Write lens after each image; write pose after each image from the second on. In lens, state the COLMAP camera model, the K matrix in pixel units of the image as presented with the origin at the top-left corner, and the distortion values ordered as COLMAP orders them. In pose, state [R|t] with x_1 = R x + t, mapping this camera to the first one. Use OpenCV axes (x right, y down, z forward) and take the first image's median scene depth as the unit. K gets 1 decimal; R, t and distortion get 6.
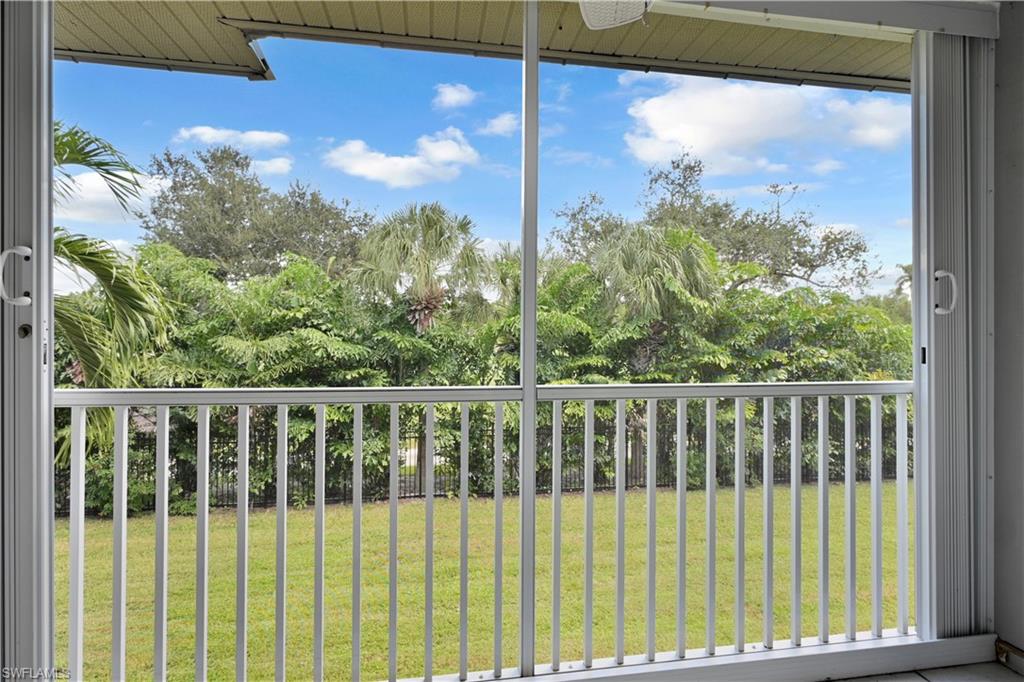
lens RADIAL K [[527.5, 0, 508.5], [0, 527.5, 296.2], [0, 0, 1]] dist [-0.001597, 0.000515]
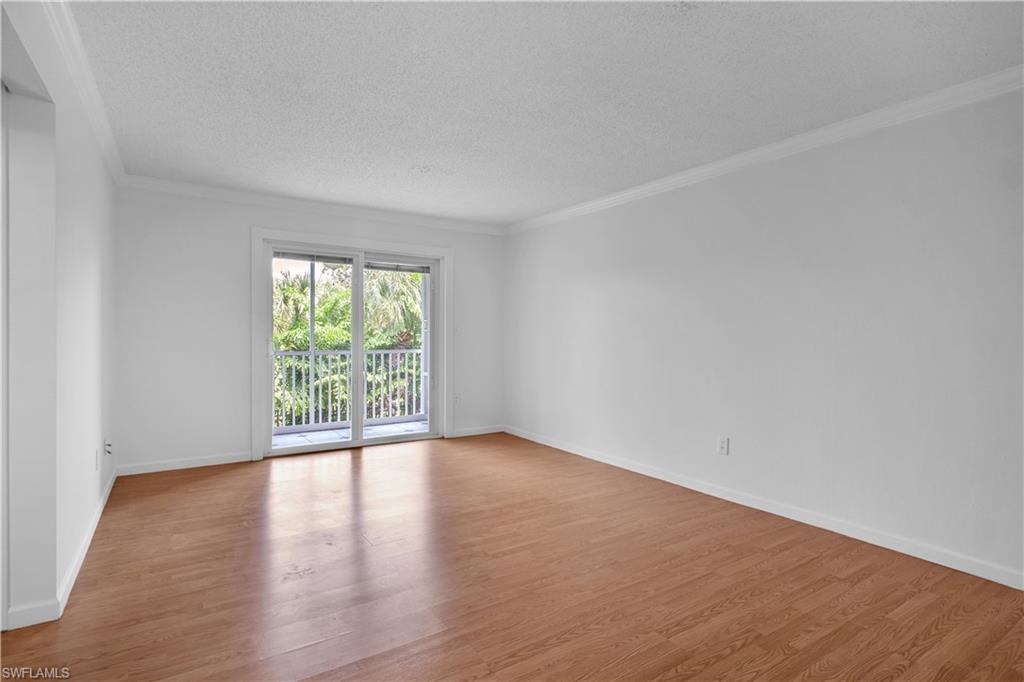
lens RADIAL K [[510.0, 0, 512.0], [0, 510.0, 341.0], [0, 0, 1]] dist [-0.002202, 0.000093]
pose [[0.910697, -0.011785, 0.412908, -0.022965], [-0.015773, 0.997872, 0.063269, -0.022298], [-0.412775, -0.064132, 0.908573, -0.393222]]
